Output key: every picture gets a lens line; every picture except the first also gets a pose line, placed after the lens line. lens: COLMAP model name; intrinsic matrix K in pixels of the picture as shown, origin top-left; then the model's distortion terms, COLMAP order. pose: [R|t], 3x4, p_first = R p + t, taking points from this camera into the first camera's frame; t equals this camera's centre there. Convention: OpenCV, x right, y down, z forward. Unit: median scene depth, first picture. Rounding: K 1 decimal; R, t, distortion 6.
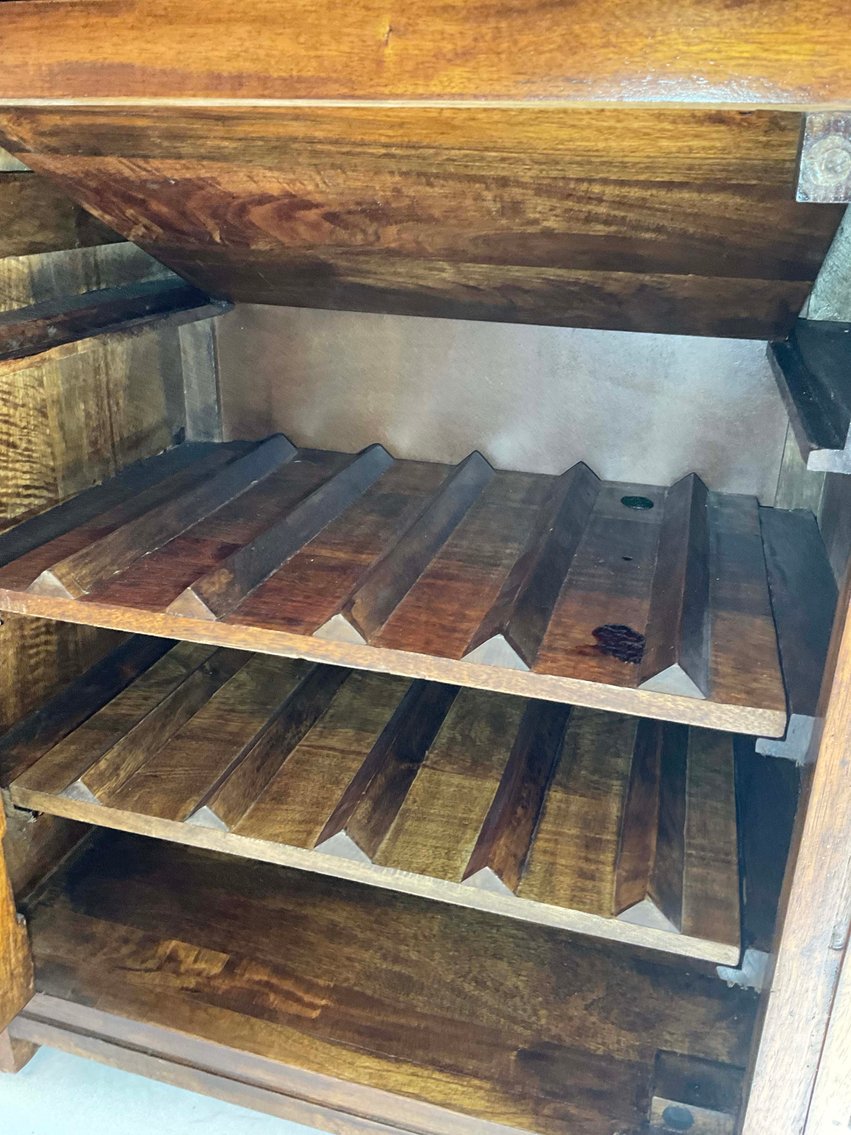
lens RADIAL K [[943.6, 0, 425.5], [0, 943.6, 567.5], [0, 0, 1]] dist [0.085283, -0.151780]
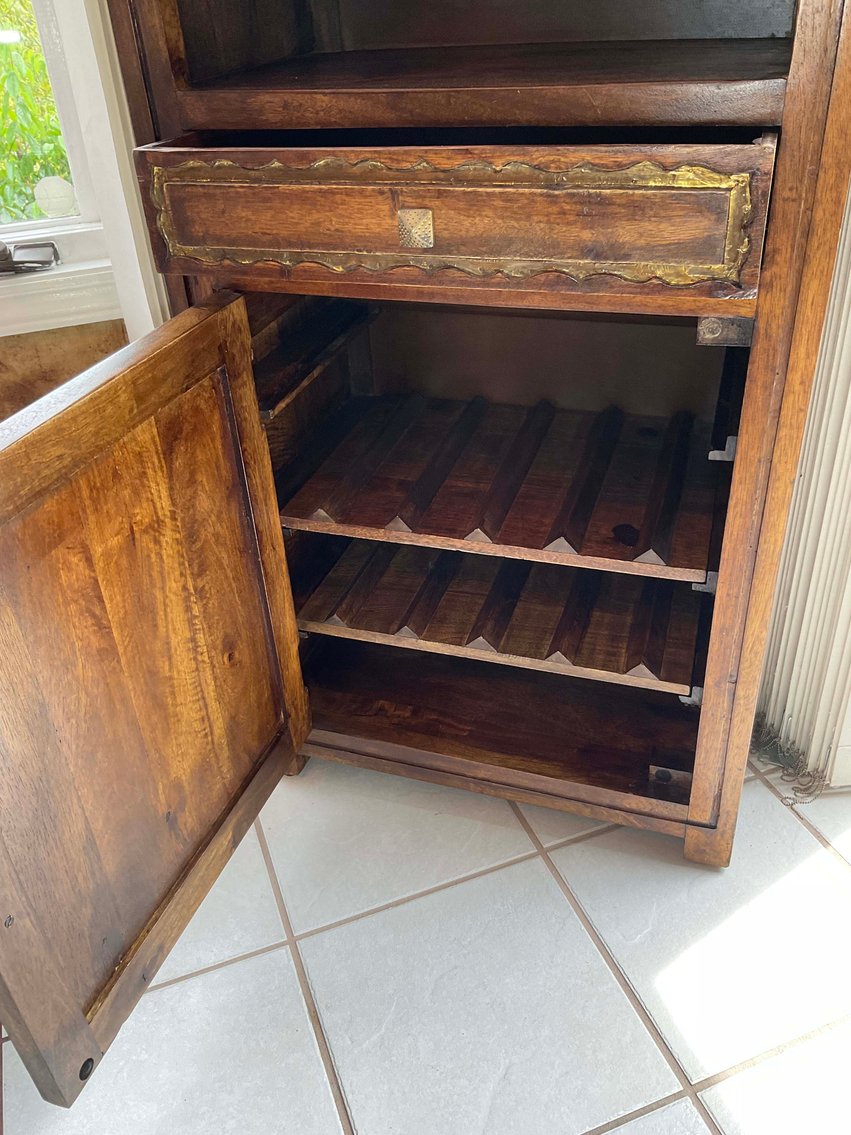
lens RADIAL K [[943.6, 0, 425.5], [0, 943.6, 567.5], [0, 0, 1]] dist [0.085283, -0.151780]
pose [[0.996858, -0.041815, -0.067270, -0.060595], [0.053734, 0.980984, 0.186503, -0.200183], [0.058193, -0.189532, 0.980149, -0.769565]]
